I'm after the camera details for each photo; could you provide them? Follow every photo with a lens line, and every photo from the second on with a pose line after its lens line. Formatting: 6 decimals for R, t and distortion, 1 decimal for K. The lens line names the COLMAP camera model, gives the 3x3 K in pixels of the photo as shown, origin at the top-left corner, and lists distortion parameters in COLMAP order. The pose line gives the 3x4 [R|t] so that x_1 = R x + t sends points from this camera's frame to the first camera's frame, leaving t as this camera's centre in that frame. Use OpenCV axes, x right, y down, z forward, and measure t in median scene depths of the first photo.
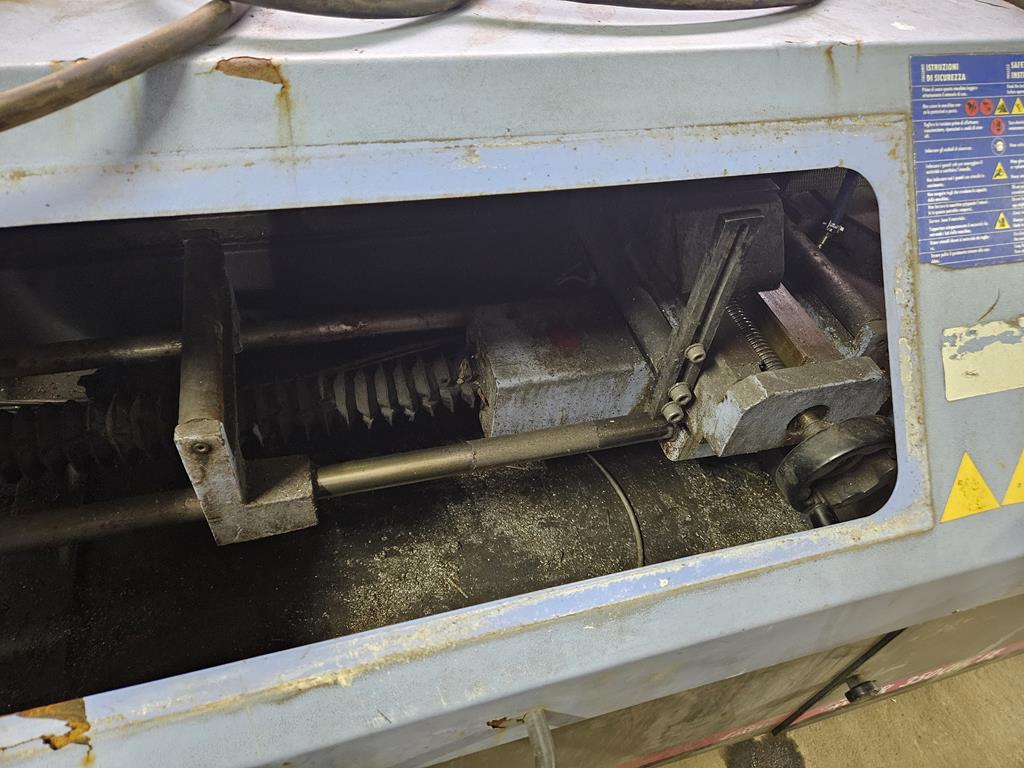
lens RADIAL K [[693.0, 0, 518.3], [0, 693.0, 381.4], [0, 0, 1]] dist [0.065431, -0.054956]
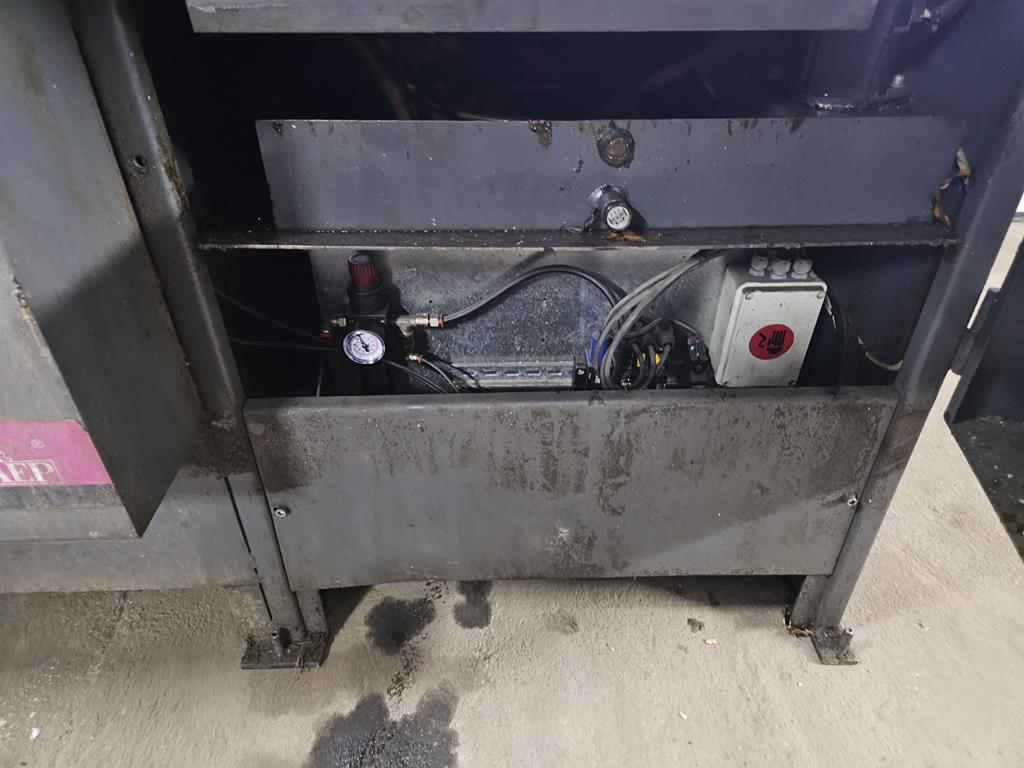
lens RADIAL K [[693.0, 0, 518.3], [0, 693.0, 381.4], [0, 0, 1]] dist [0.065431, -0.054956]
pose [[0.965083, 0.065573, -0.253605, 1.615506], [-0.120364, 0.970909, -0.206997, 0.998385], [0.232654, 0.230295, 0.944900, 1.207331]]
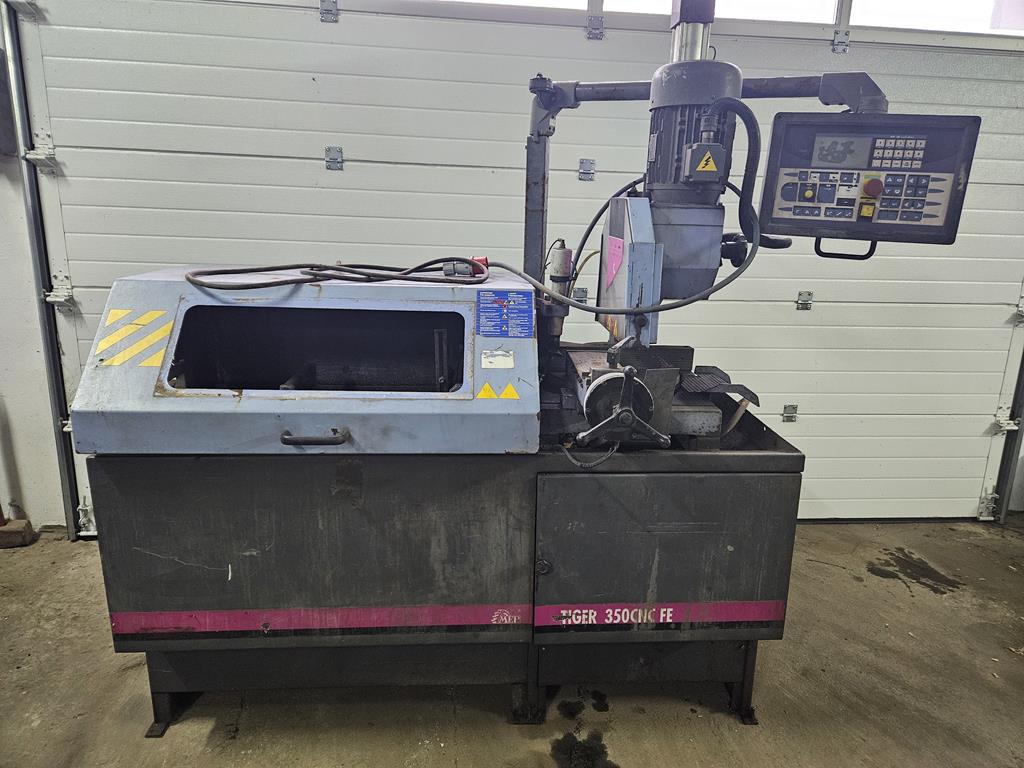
lens RADIAL K [[686.5, 0, 524.5], [0, 686.5, 378.8], [0, 0, 1]] dist [0.079031, -0.057856]
pose [[0.973680, -0.011750, -0.227616, 1.629502], [-0.116611, 0.832381, -0.541797, 1.943639], [0.195829, 0.554079, 0.809103, -1.734305]]
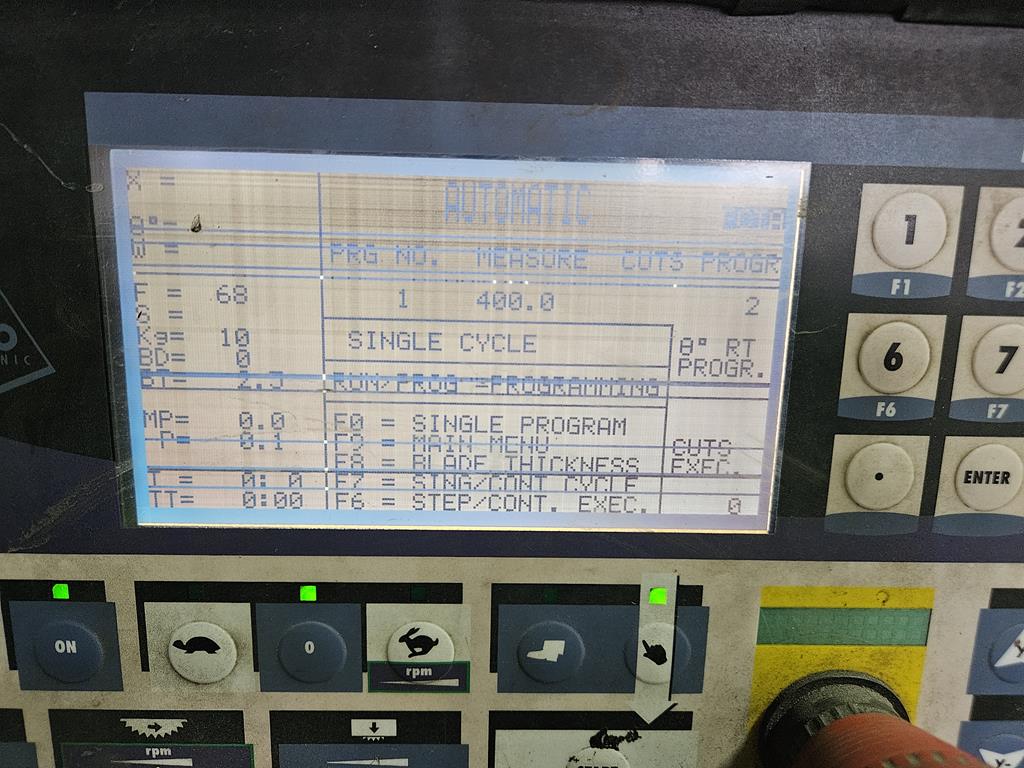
lens RADIAL K [[683.8, 0, 512.0], [0, 683.8, 384.0], [0, 0, 1]] dist [-0.005005, -0.007955]
pose [[0.993197, -0.111508, 0.033559, 2.434557], [0.110039, 0.804426, -0.583773, -1.040921], [0.038100, 0.583494, 0.811223, 0.677968]]
